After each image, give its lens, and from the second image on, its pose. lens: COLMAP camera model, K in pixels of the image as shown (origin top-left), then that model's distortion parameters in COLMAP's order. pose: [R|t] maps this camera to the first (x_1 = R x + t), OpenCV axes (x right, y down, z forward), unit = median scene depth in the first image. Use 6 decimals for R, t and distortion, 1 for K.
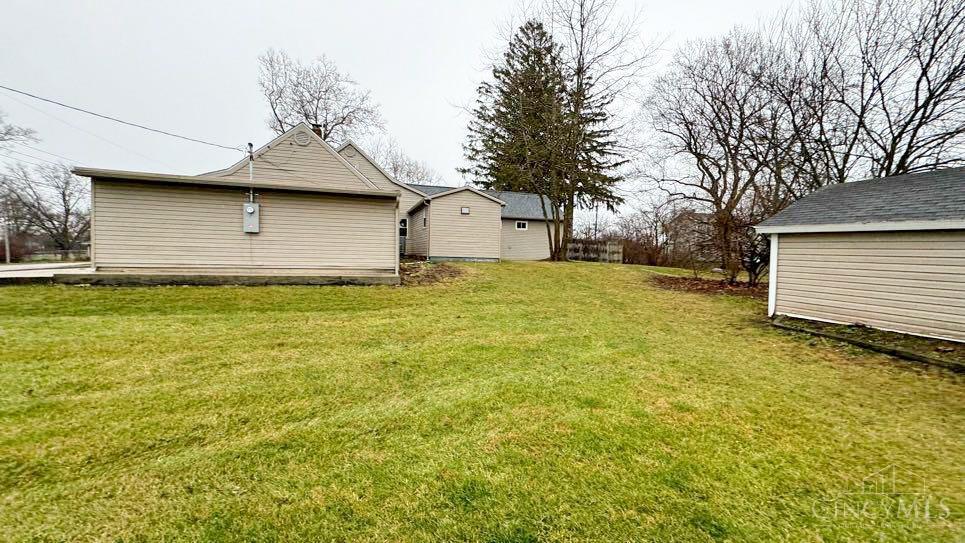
lens RADIAL K [[381.3, 0, 483.9], [0, 381.3, 271.6], [0, 0, 1]] dist [-0.000932, -0.000135]
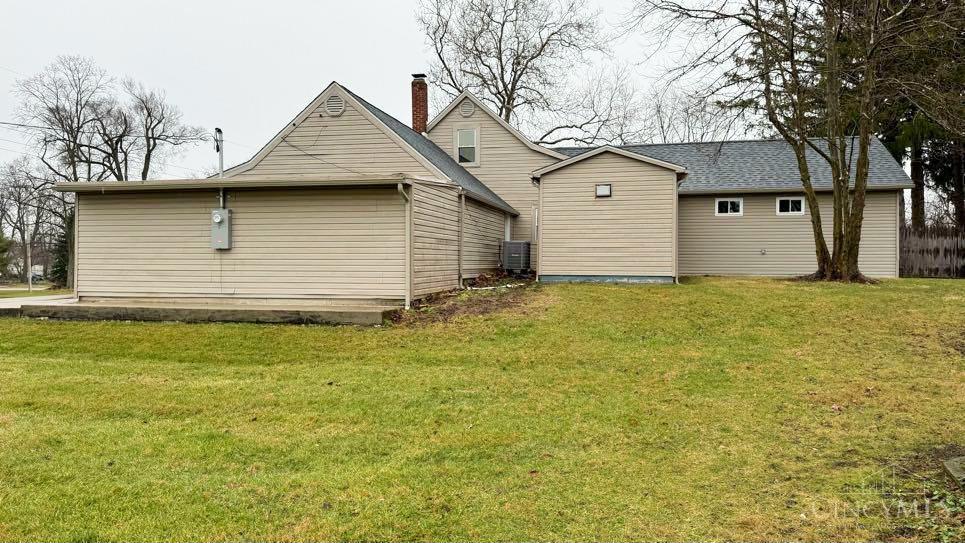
lens RADIAL K [[681.6, 0, 479.1], [0, 681.6, 269.8], [0, 0, 1]] dist [-0.004685, -0.002110]
pose [[0.847496, -0.020061, -0.530423, 0.501352], [-0.000956, 0.999226, -0.039319, -0.012146], [0.530801, 0.033830, 0.846821, 0.159059]]
